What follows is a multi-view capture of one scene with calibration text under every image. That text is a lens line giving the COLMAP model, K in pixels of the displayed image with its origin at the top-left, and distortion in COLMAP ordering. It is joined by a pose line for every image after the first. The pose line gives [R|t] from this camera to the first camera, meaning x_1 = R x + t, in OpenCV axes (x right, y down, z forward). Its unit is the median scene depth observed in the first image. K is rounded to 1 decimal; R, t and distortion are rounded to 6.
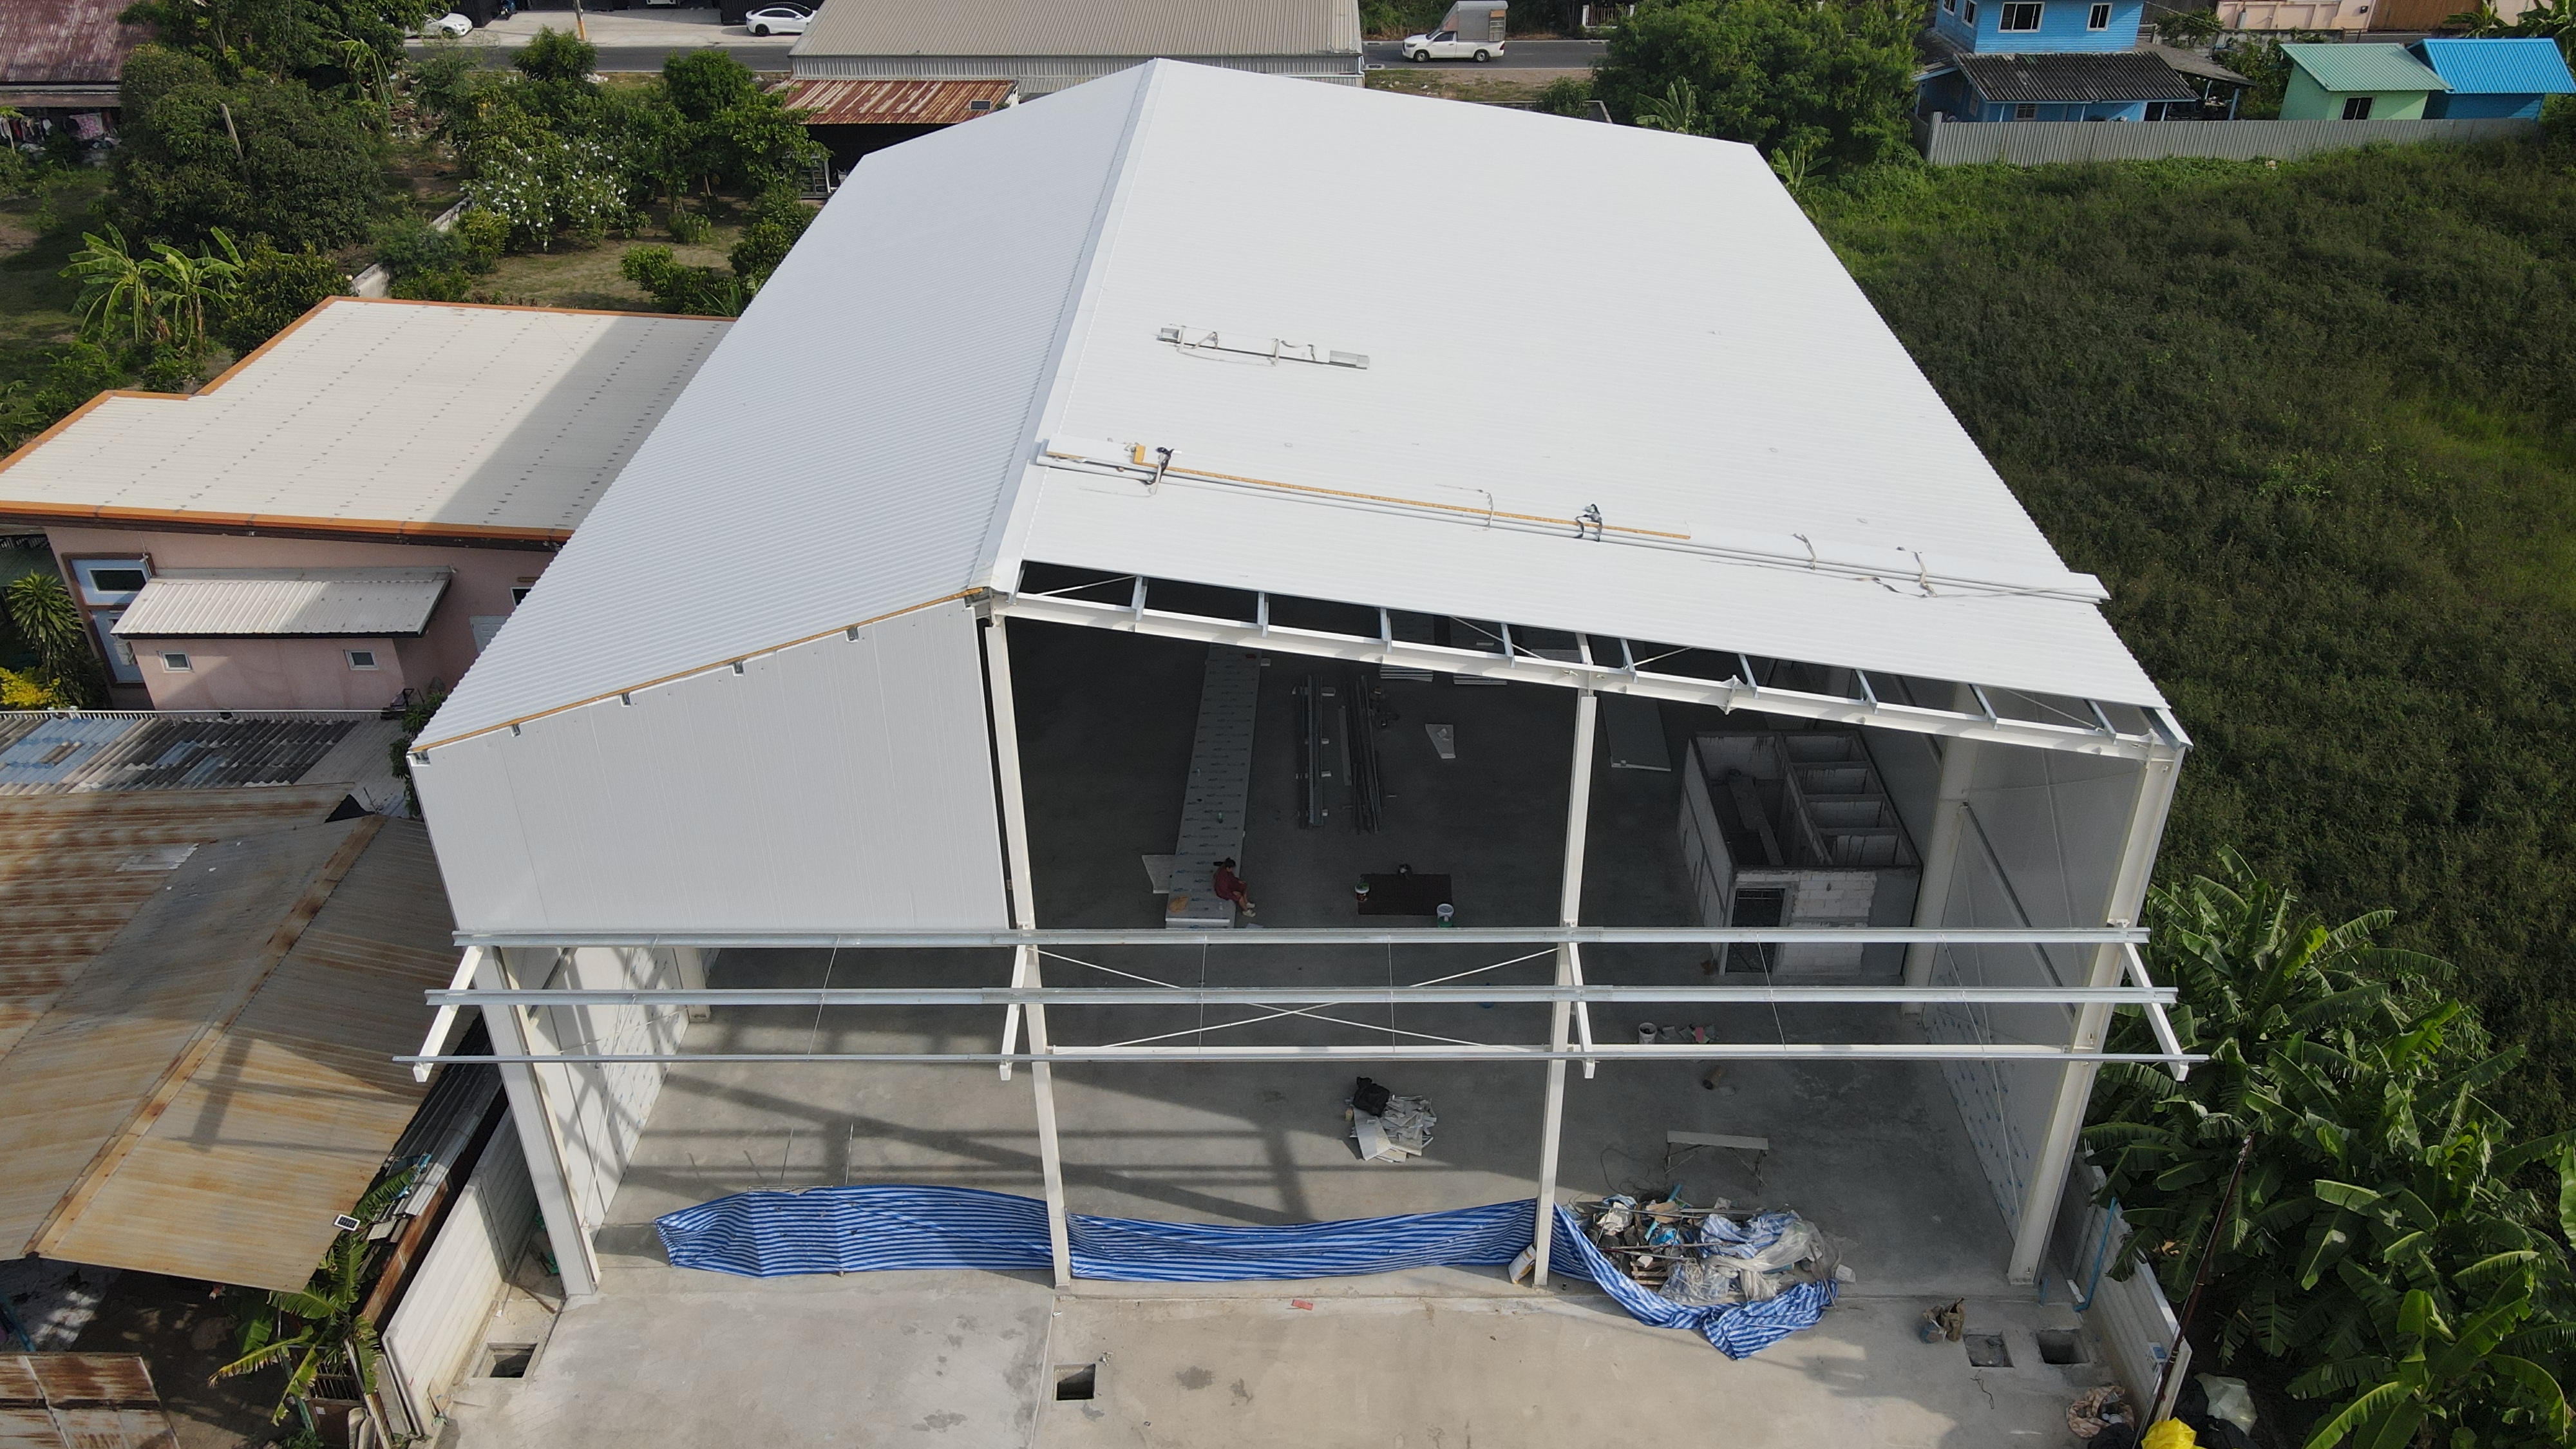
lens RADIAL K [[1899.2, 0, 1288.0], [0, 1899.2, 724.5], [0, 0, 1]] dist [0.012042, -0.000912]
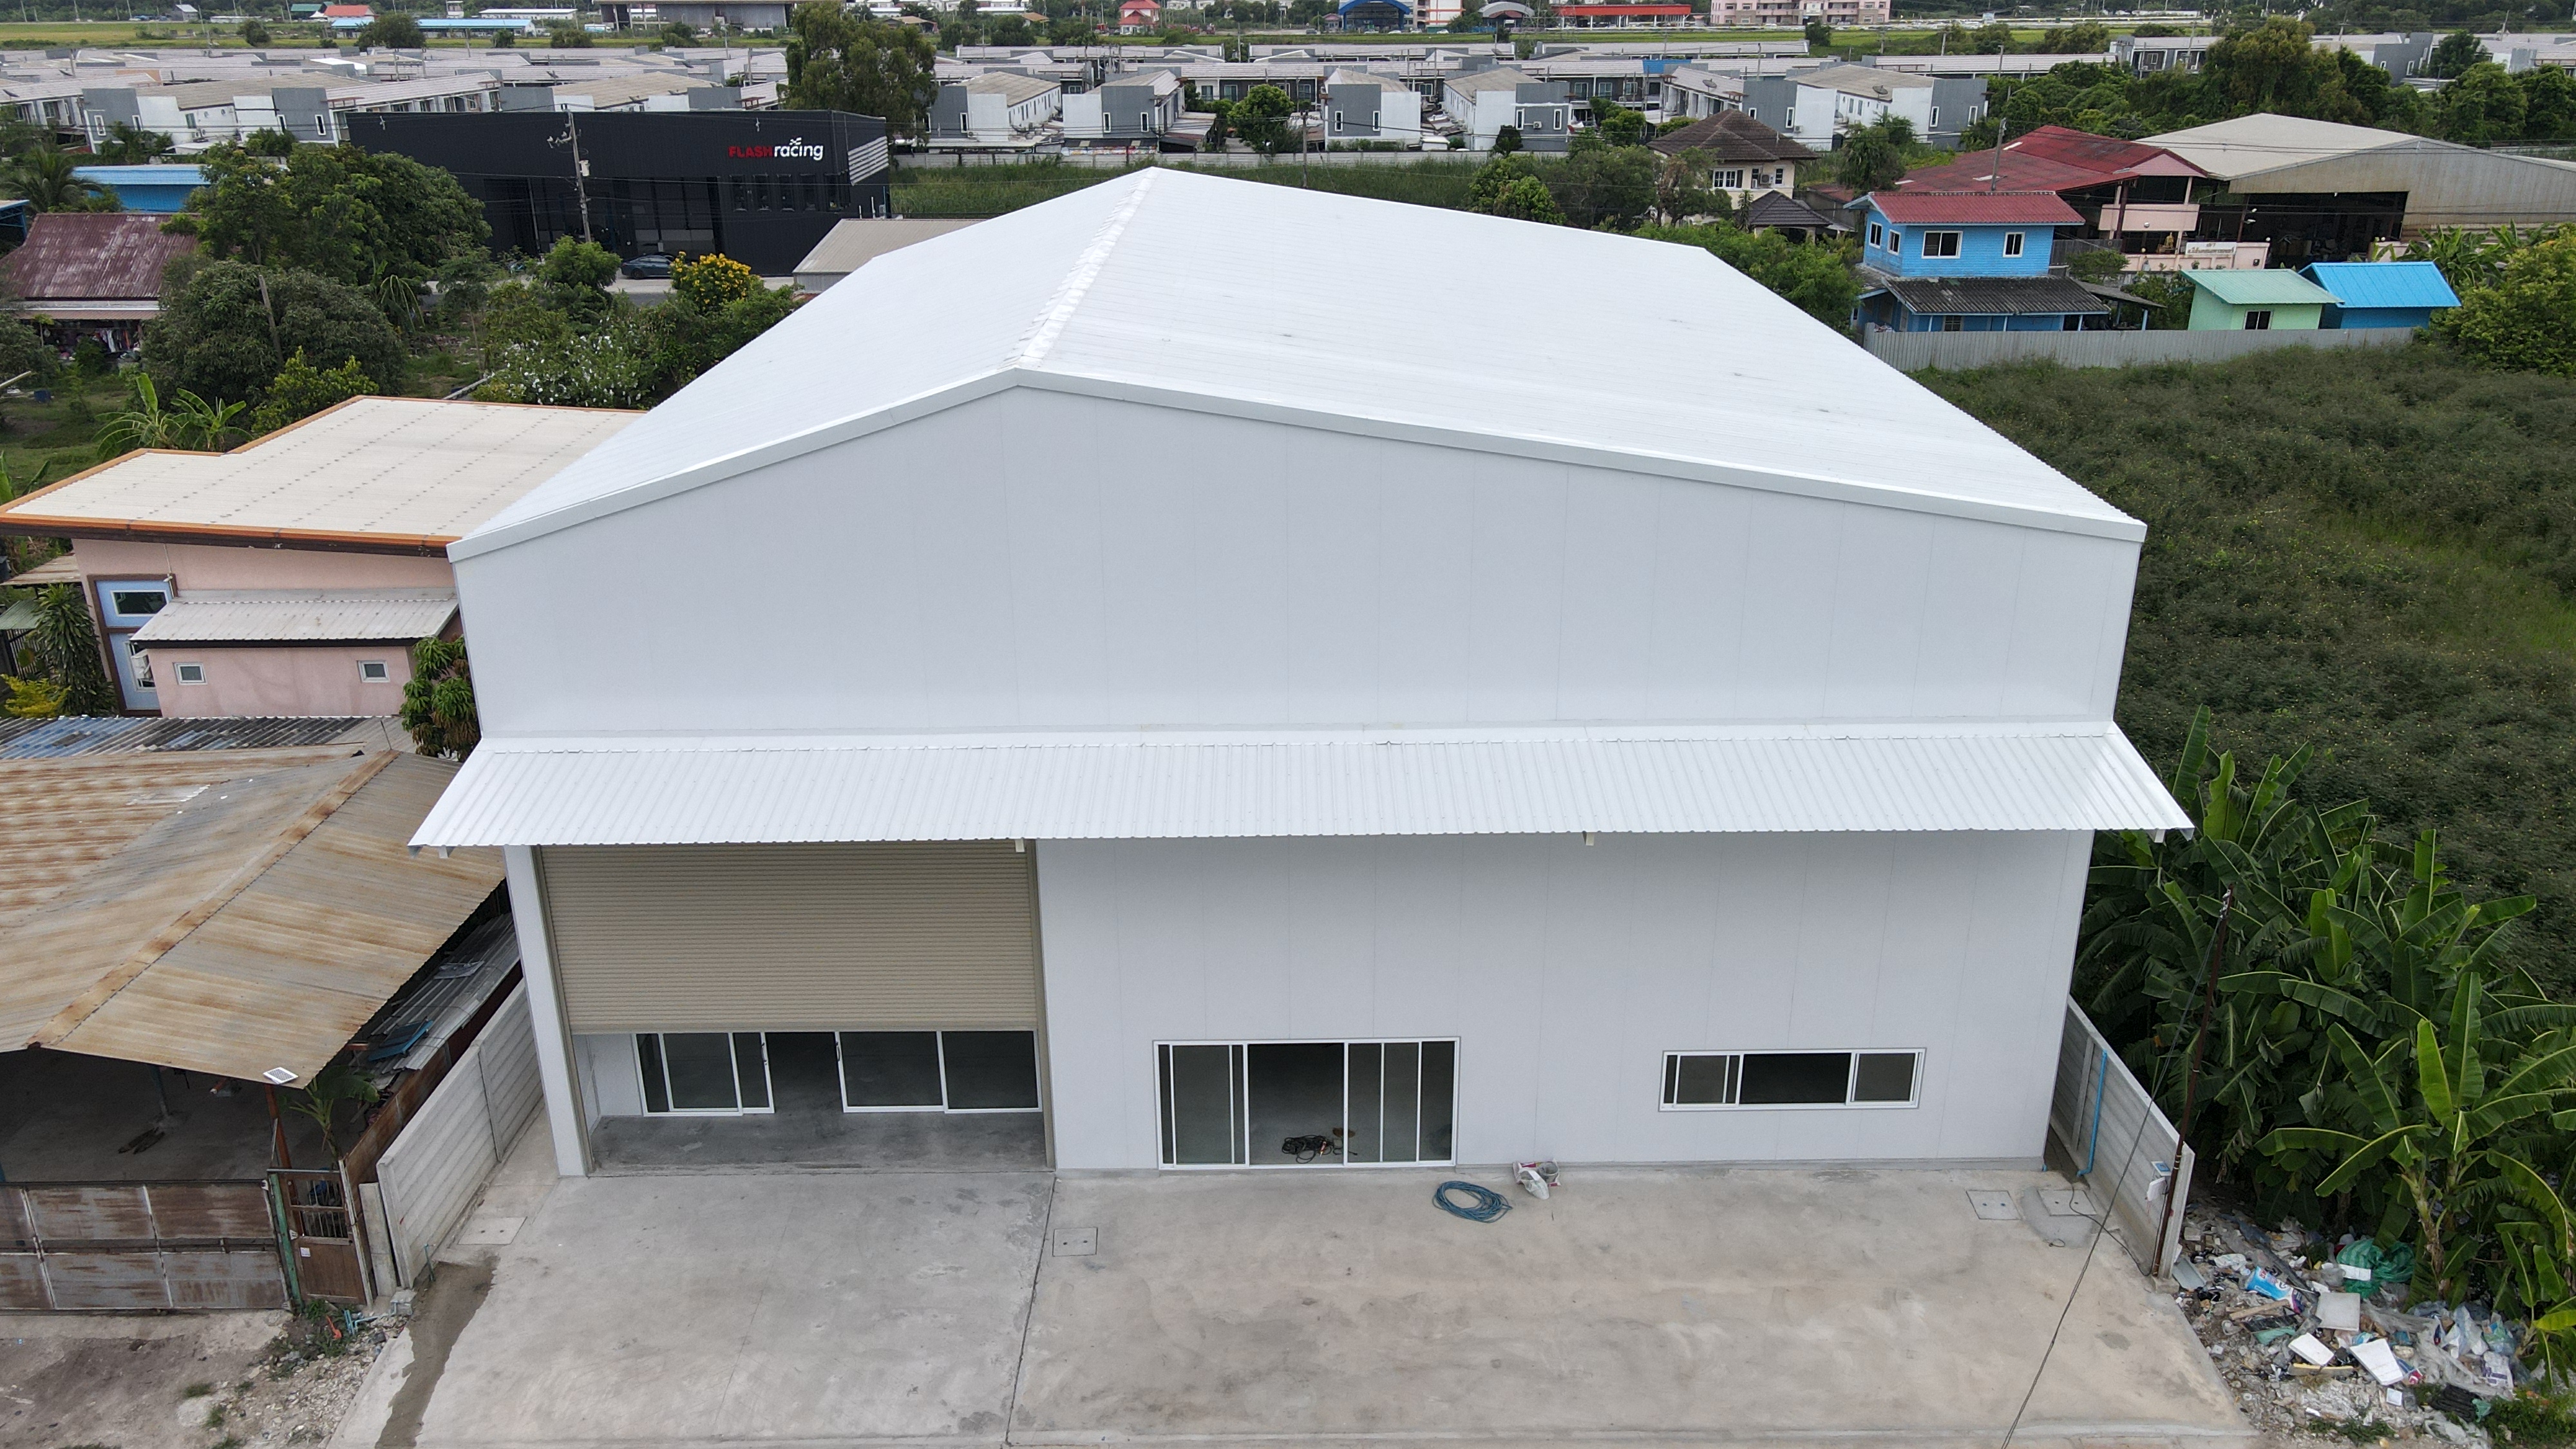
lens RADIAL K [[1903.3, 0, 1288.0], [0, 1903.3, 724.5], [0, 0, 1]] dist [0.004908, 0.007928]
pose [[0.999800, -0.000318, 0.020006, -0.016693], [0.003853, 0.984225, -0.176880, 0.194942], [-0.019634, 0.176922, 0.984029, -0.014590]]
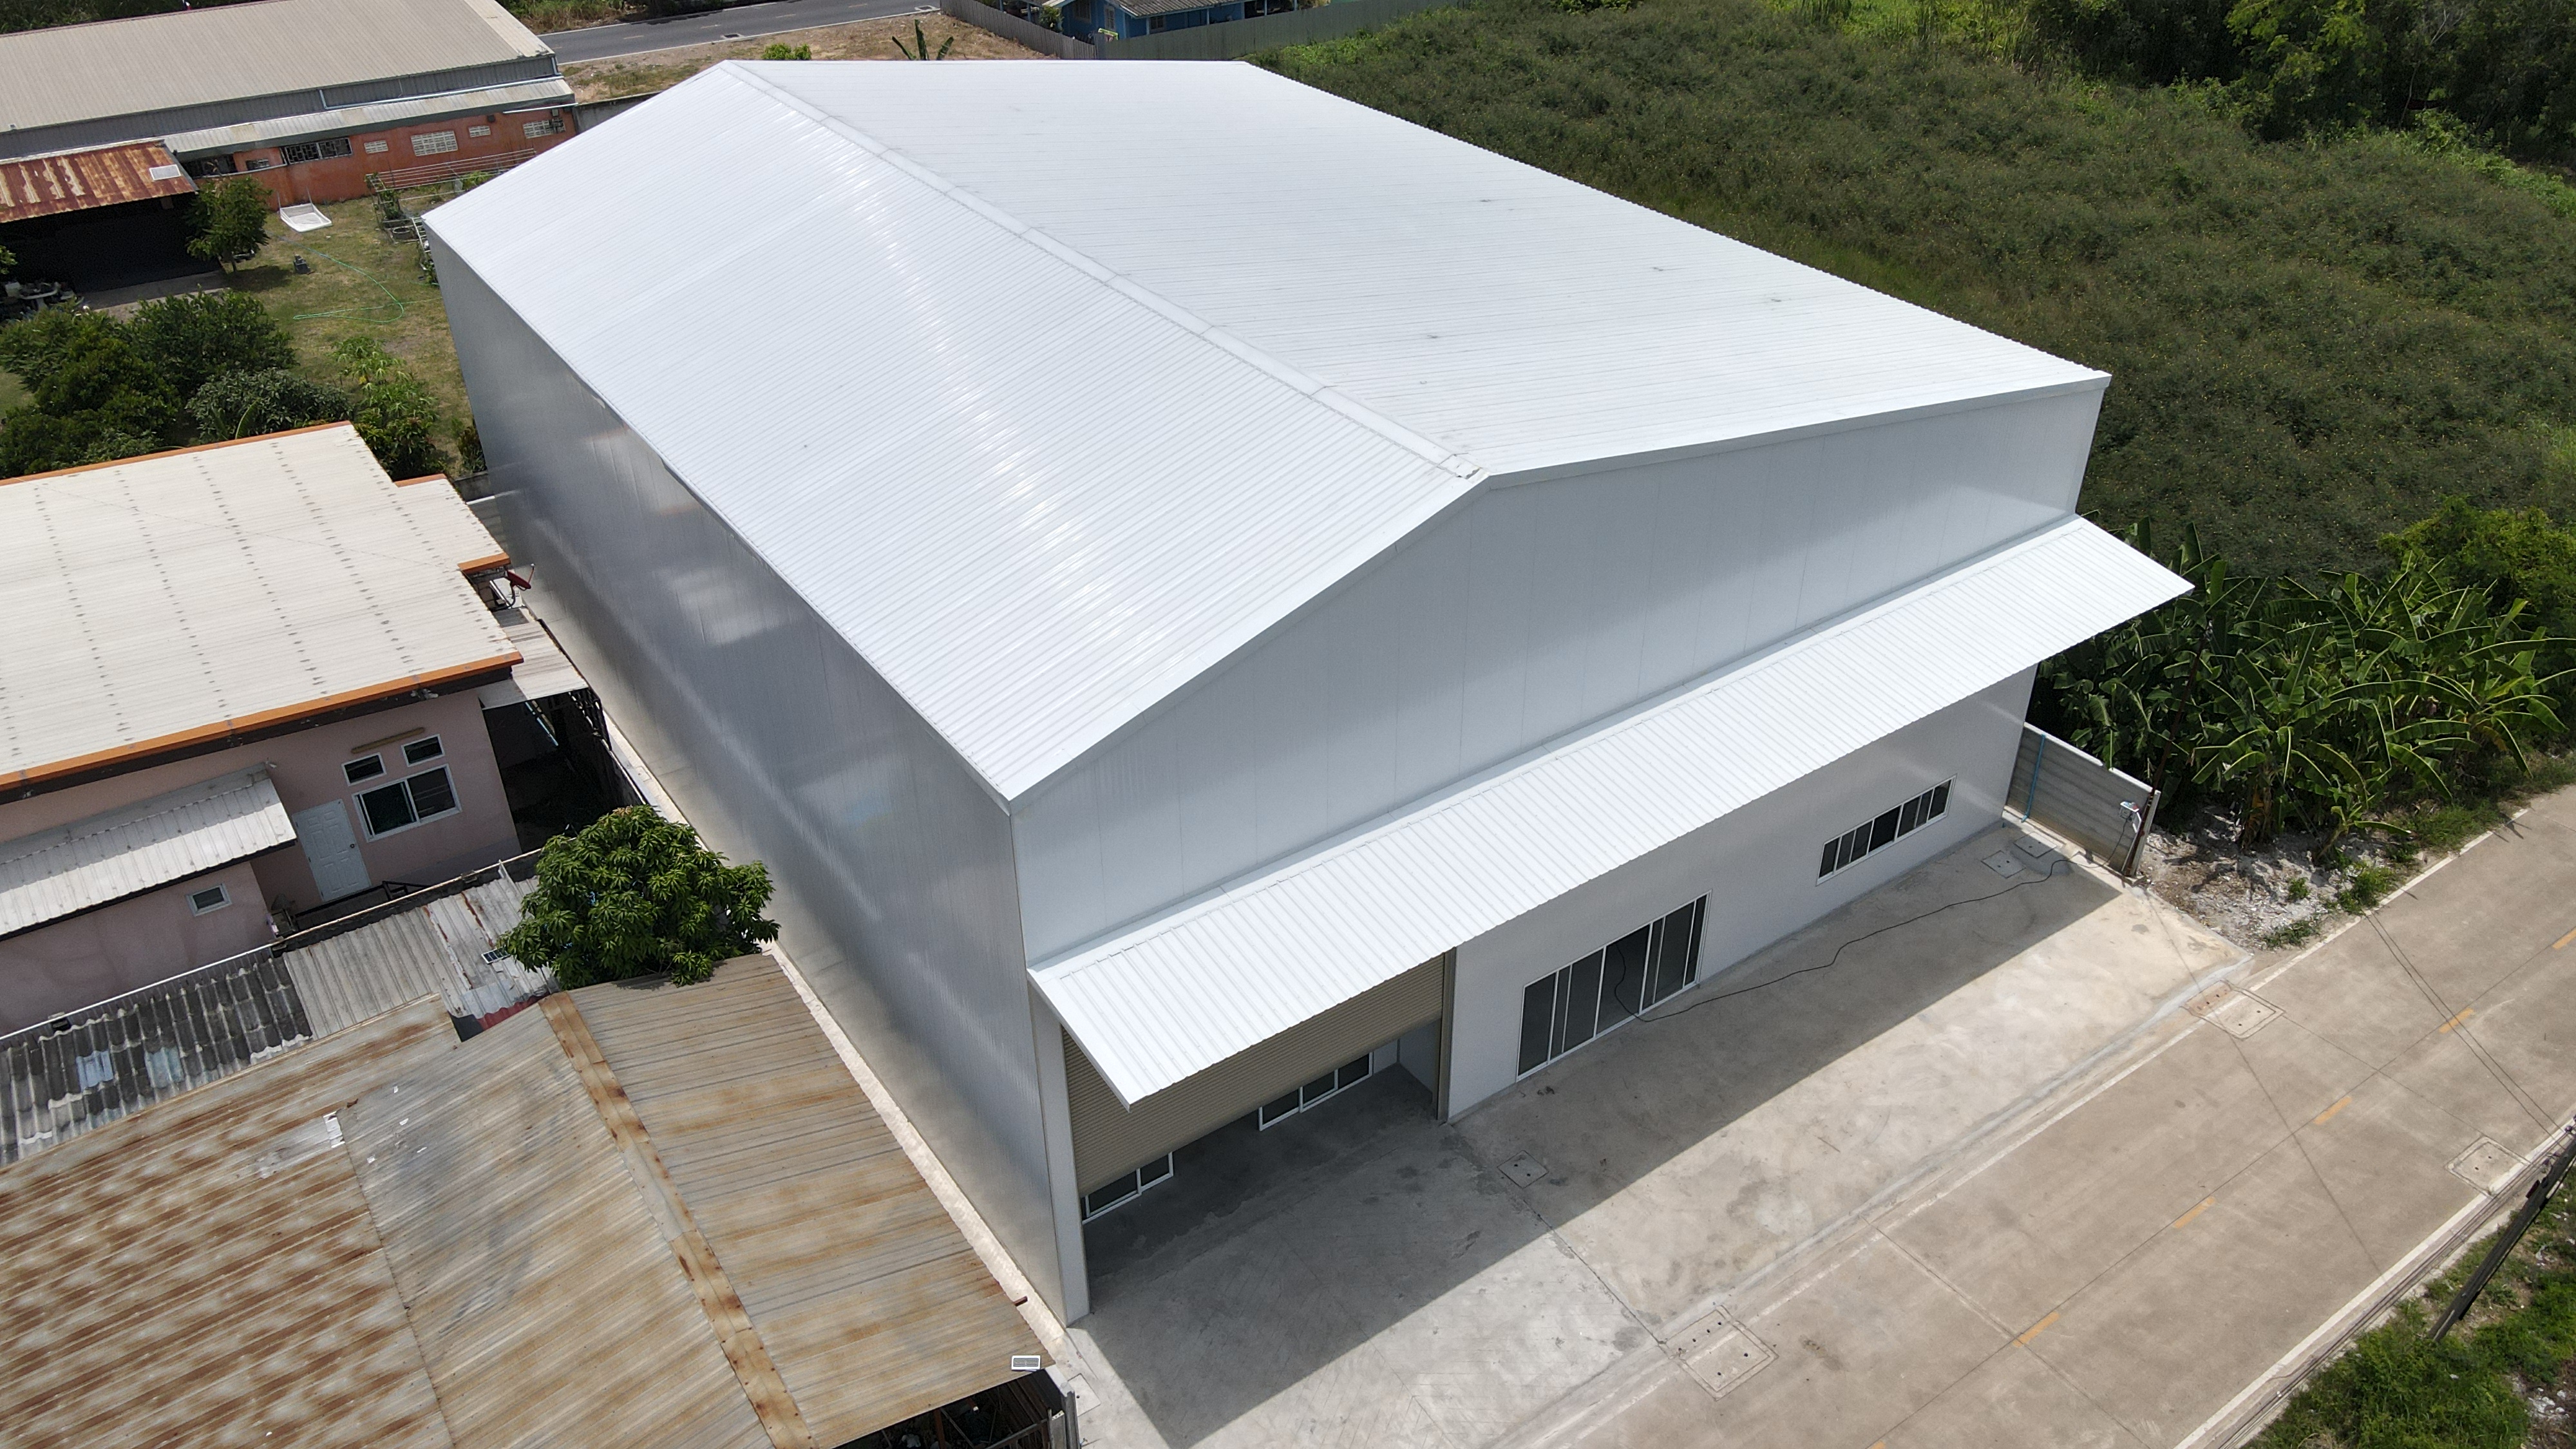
lens RADIAL K [[1903.3, 0, 1288.0], [0, 1903.3, 724.5], [0, 0, 1]] dist [0.004908, 0.007928]
pose [[0.809609, -0.313519, 0.496225, -0.543209], [0.304379, 0.947098, 0.101778, -0.052348], [-0.501883, 0.068640, 0.862208, 0.046714]]
